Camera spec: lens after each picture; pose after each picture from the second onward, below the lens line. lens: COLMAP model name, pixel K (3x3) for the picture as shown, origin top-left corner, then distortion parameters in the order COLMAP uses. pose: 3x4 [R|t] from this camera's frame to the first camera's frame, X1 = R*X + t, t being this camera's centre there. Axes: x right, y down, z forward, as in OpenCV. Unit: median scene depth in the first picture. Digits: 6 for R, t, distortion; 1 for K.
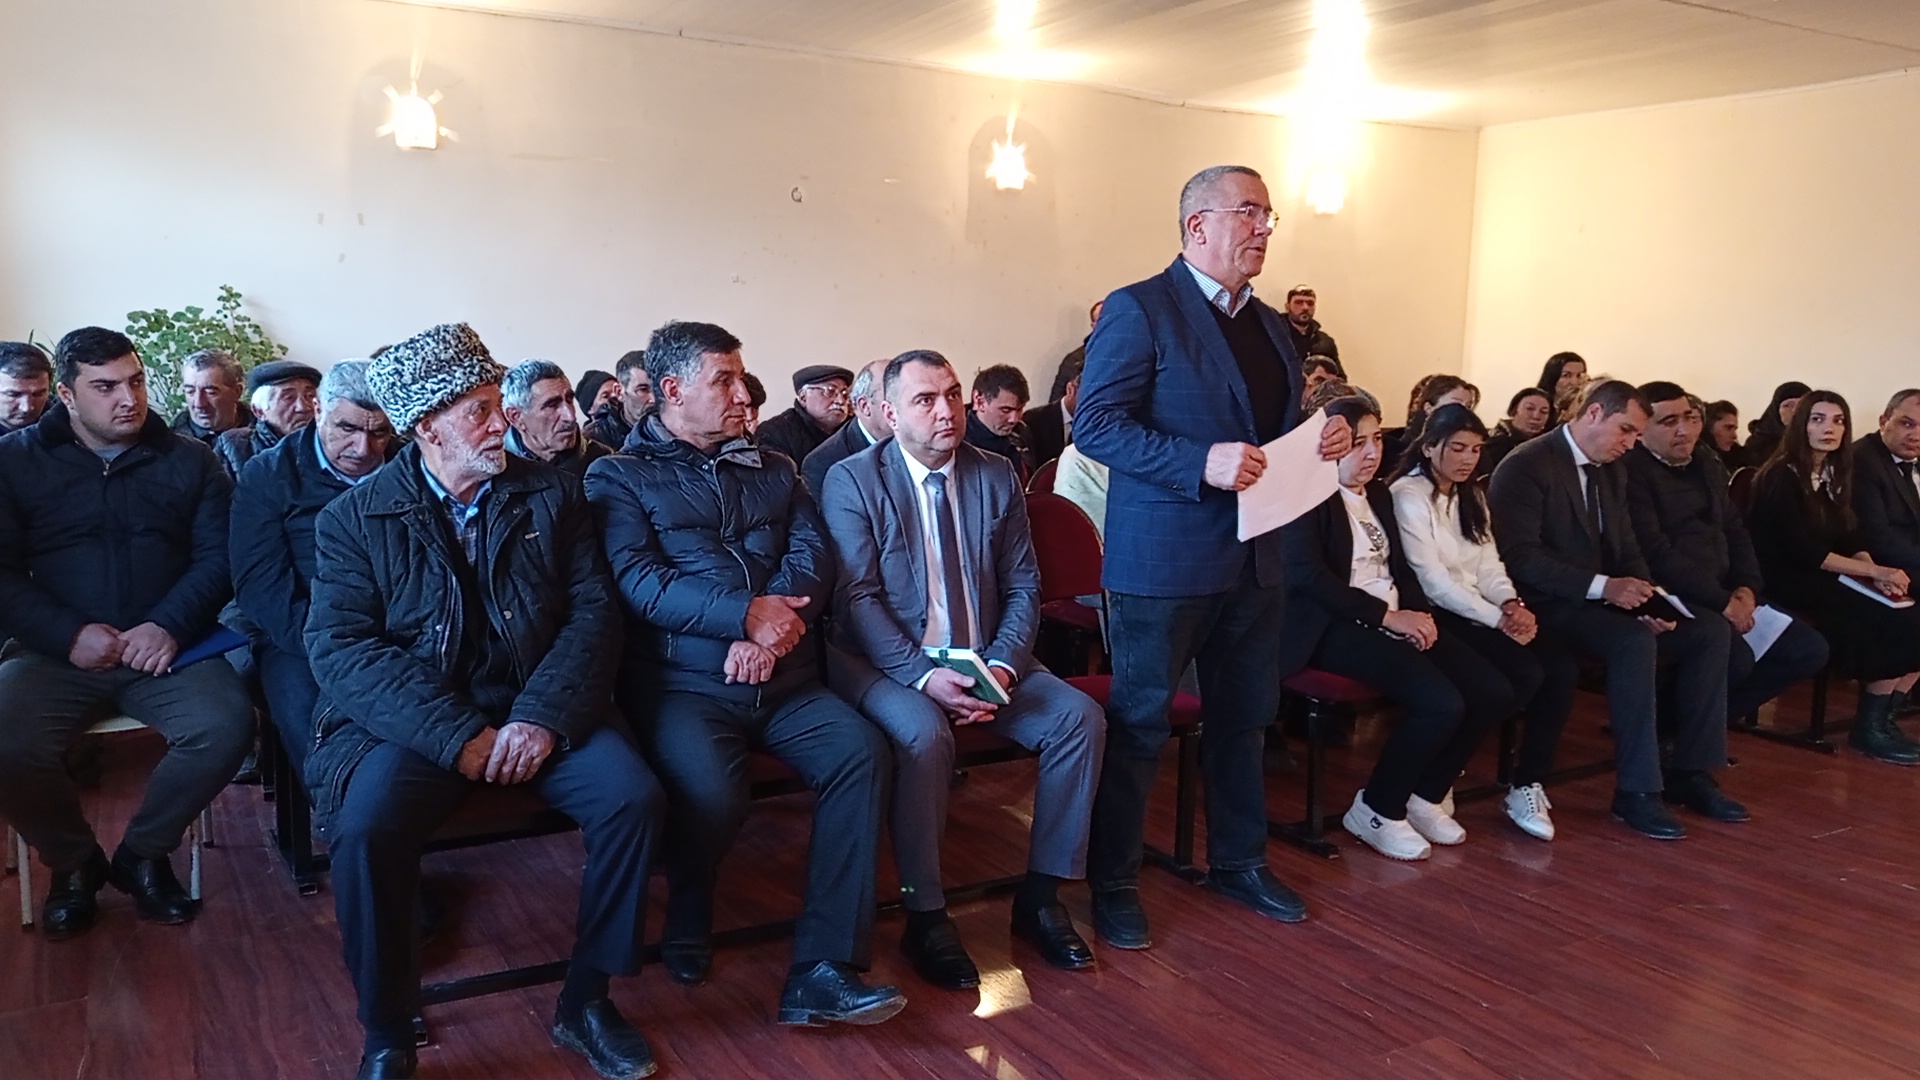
lens RADIAL K [[1429.9, 0, 960.0], [0, 1429.9, 540.0], [0, 0, 1]] dist [-0.002202, -0.000473]
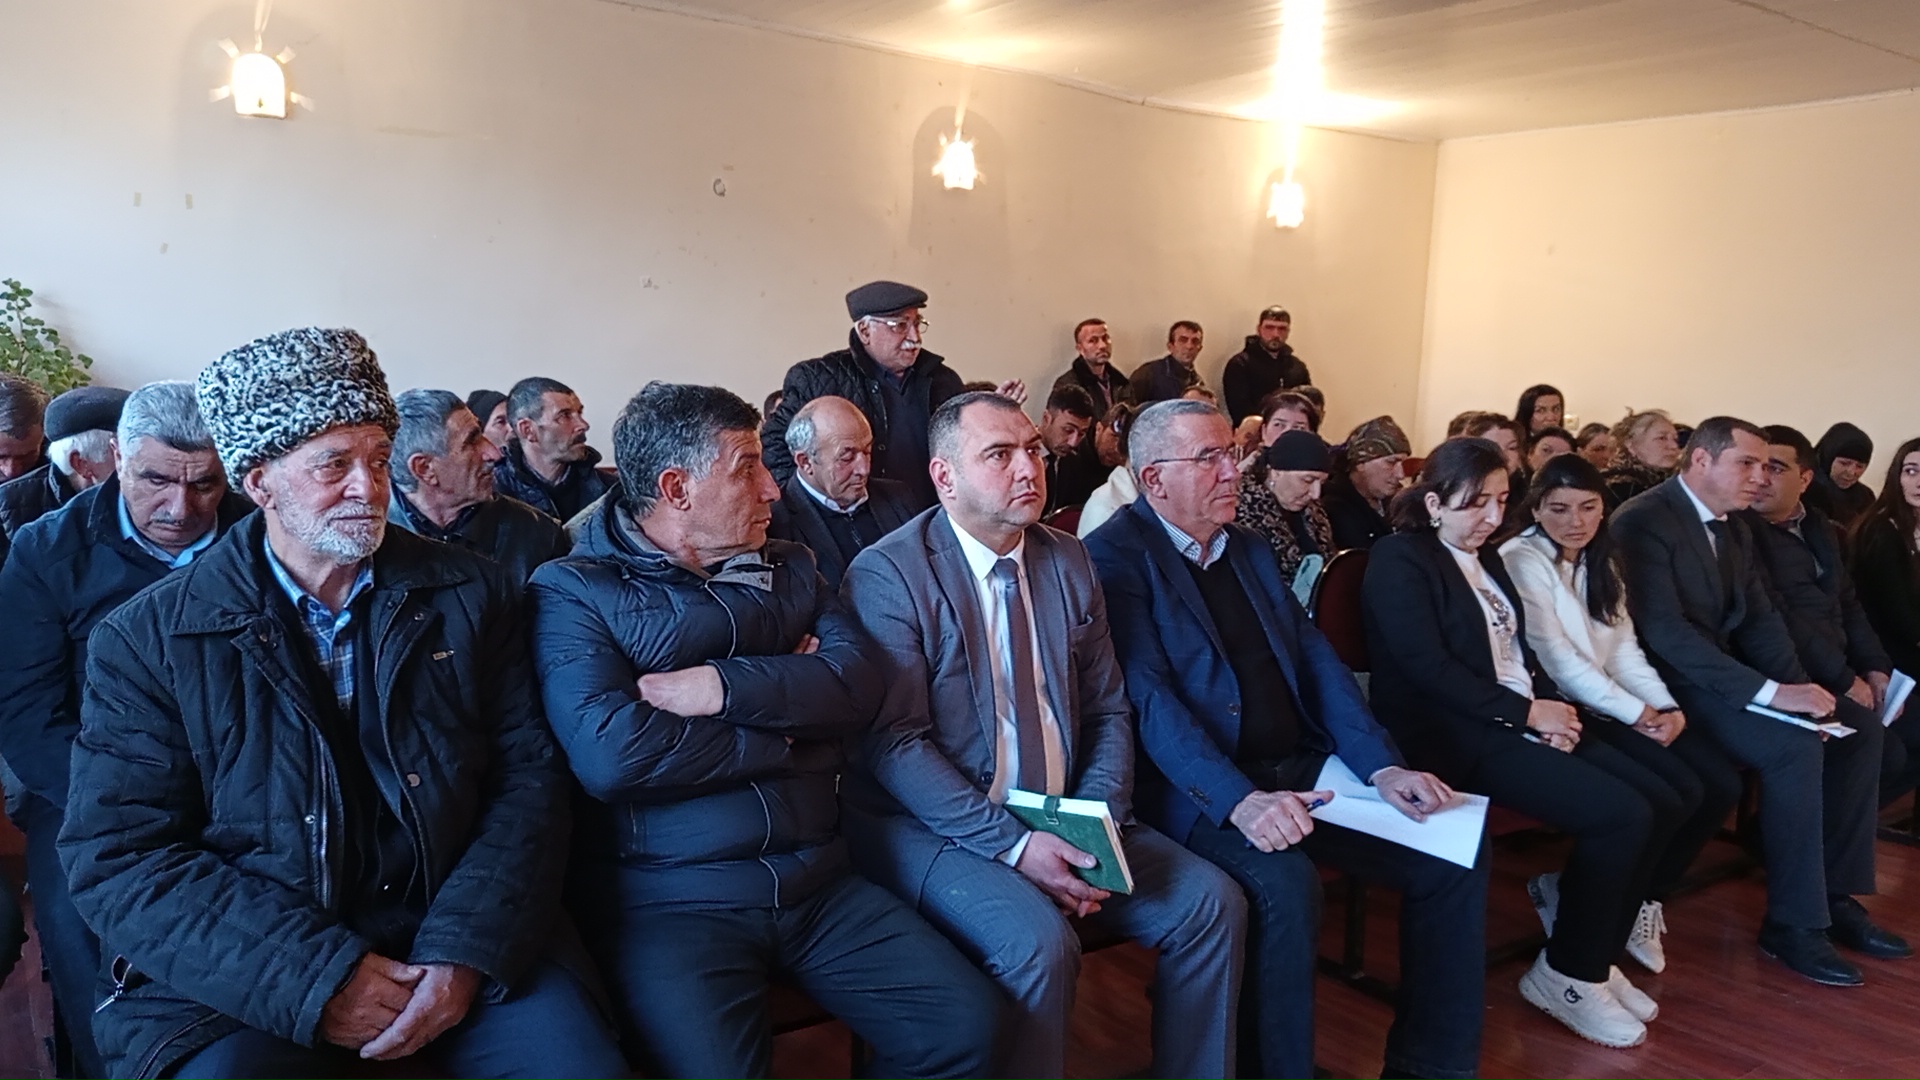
lens RADIAL K [[1417.8, 0, 947.0], [0, 1417.8, 543.9], [0, 0, 1]] dist [-0.012626, -0.004934]
pose [[0.995853, 0.003622, 0.090906, -0.098310], [-0.003131, 0.999980, -0.005538, -0.042193], [-0.090924, 0.005231, 0.995844, 0.257722]]
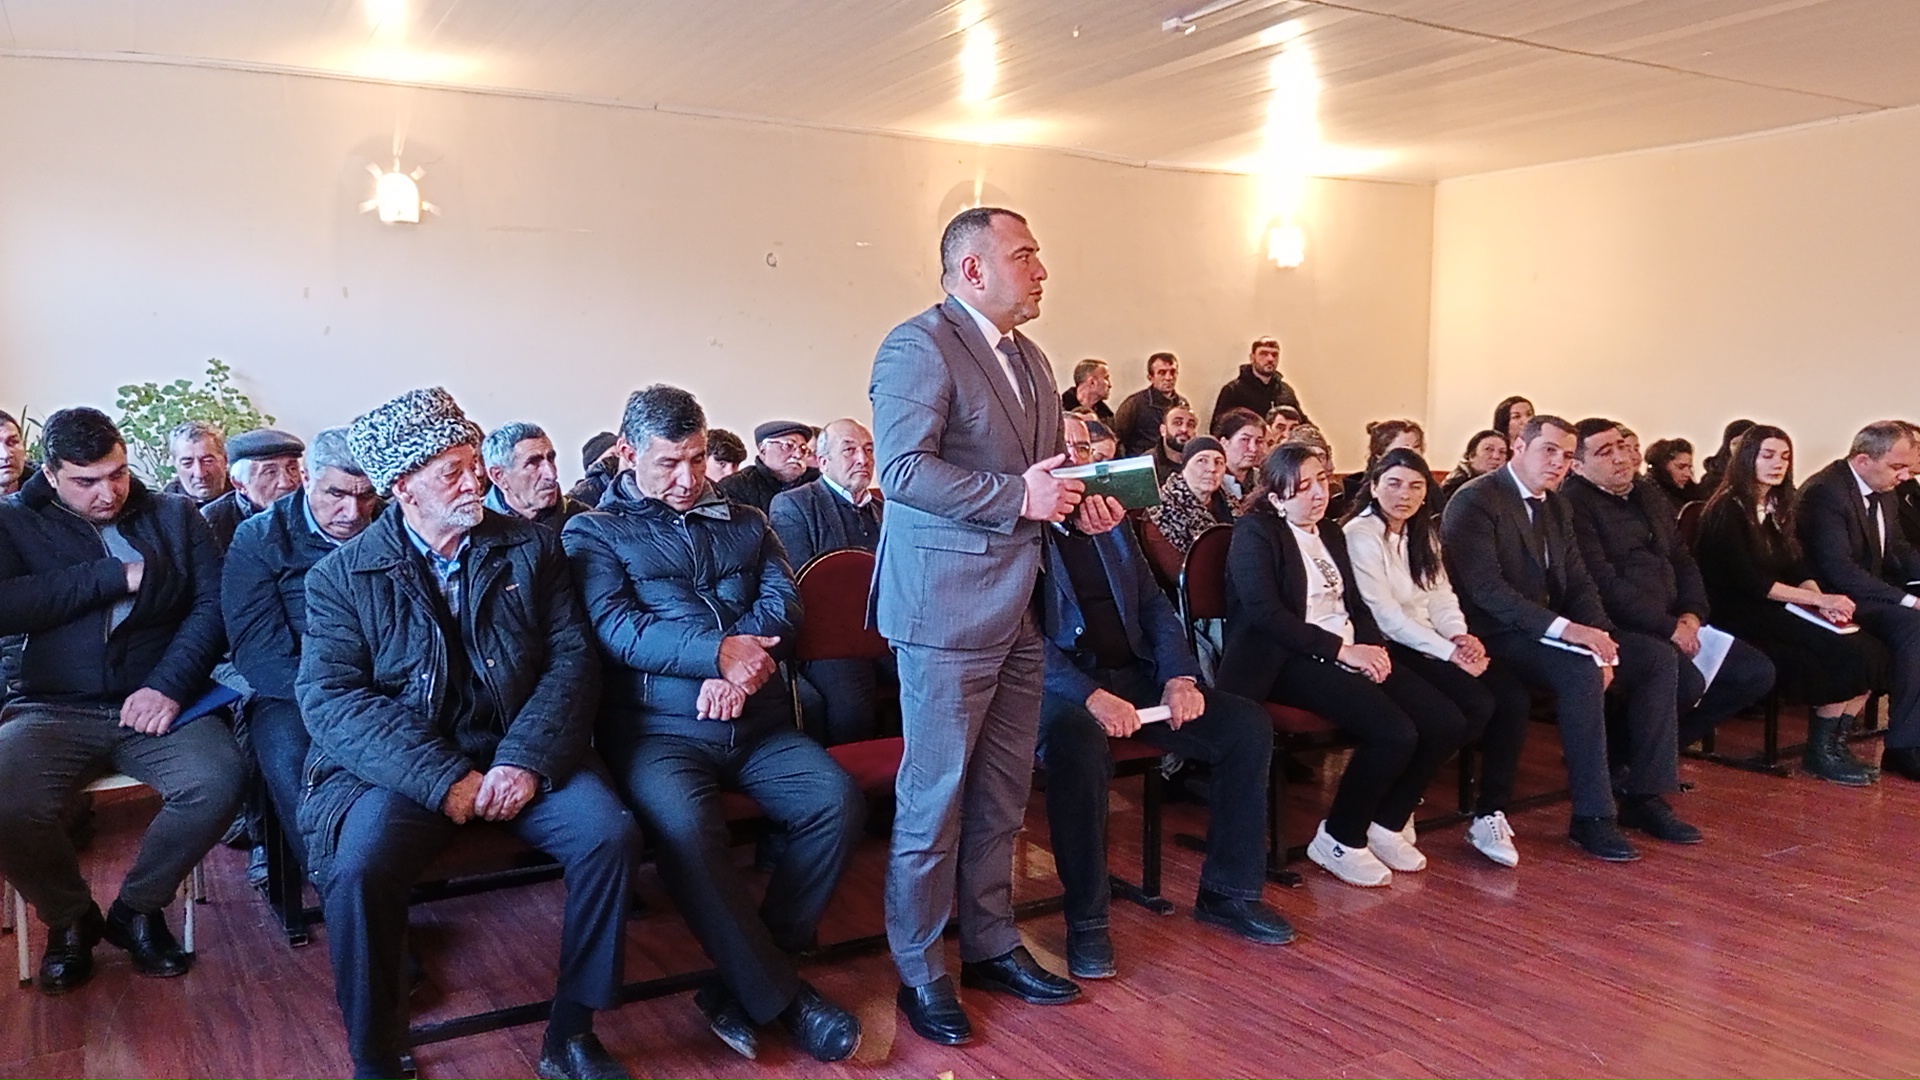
lens RADIAL K [[1427.8, 0, 960.0], [0, 1427.8, 540.0], [0, 0, 1]] dist [-0.000055, -0.006351]
pose [[0.999691, -0.023021, 0.009399, 0.013937], [0.023384, 0.998903, -0.040570, 0.008861], [-0.008454, 0.040777, 0.999133, -0.035635]]
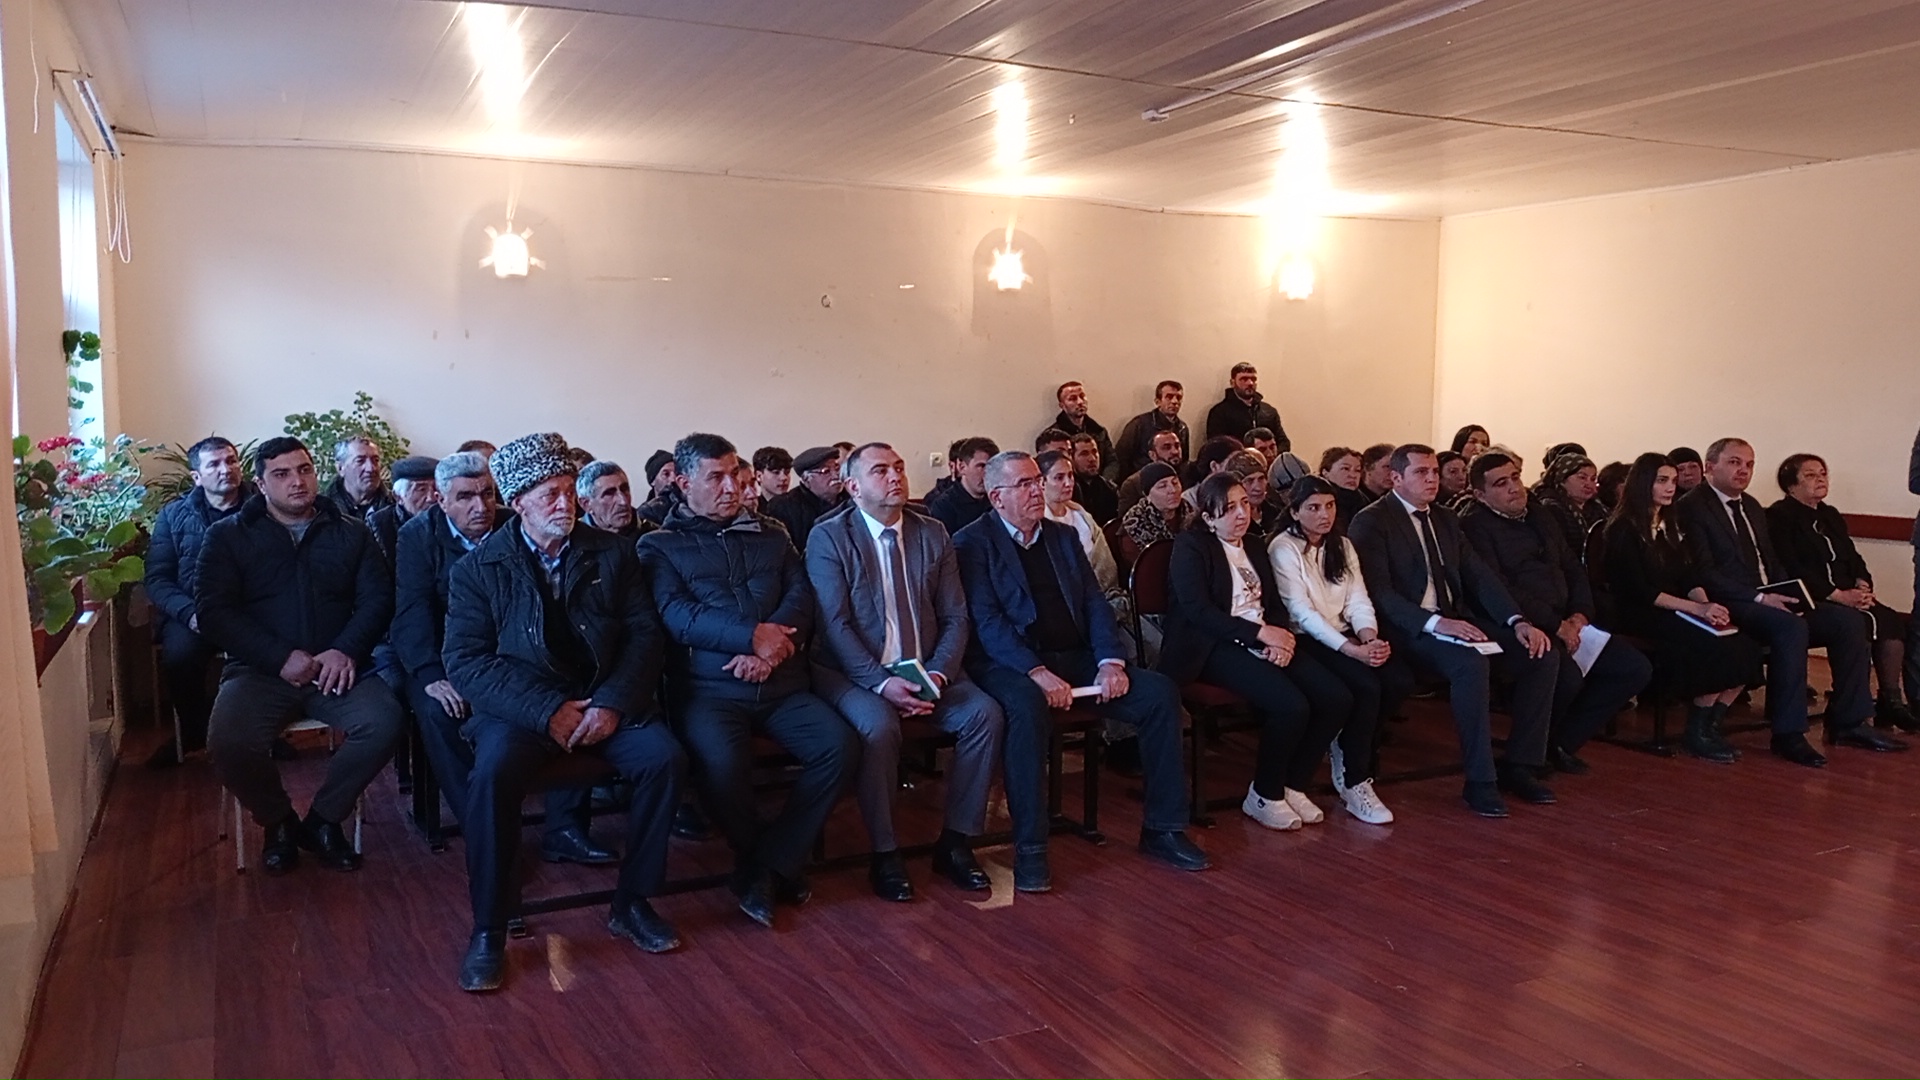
lens RADIAL K [[1428.8, 0, 960.0], [0, 1428.8, 540.0], [0, 0, 1]] dist [0.027783, -0.001089]
pose [[0.998430, -0.014680, -0.054053, 0.106431], [0.012519, 0.999117, -0.040116, 0.010983], [0.054594, 0.039376, 0.997732, -0.312806]]
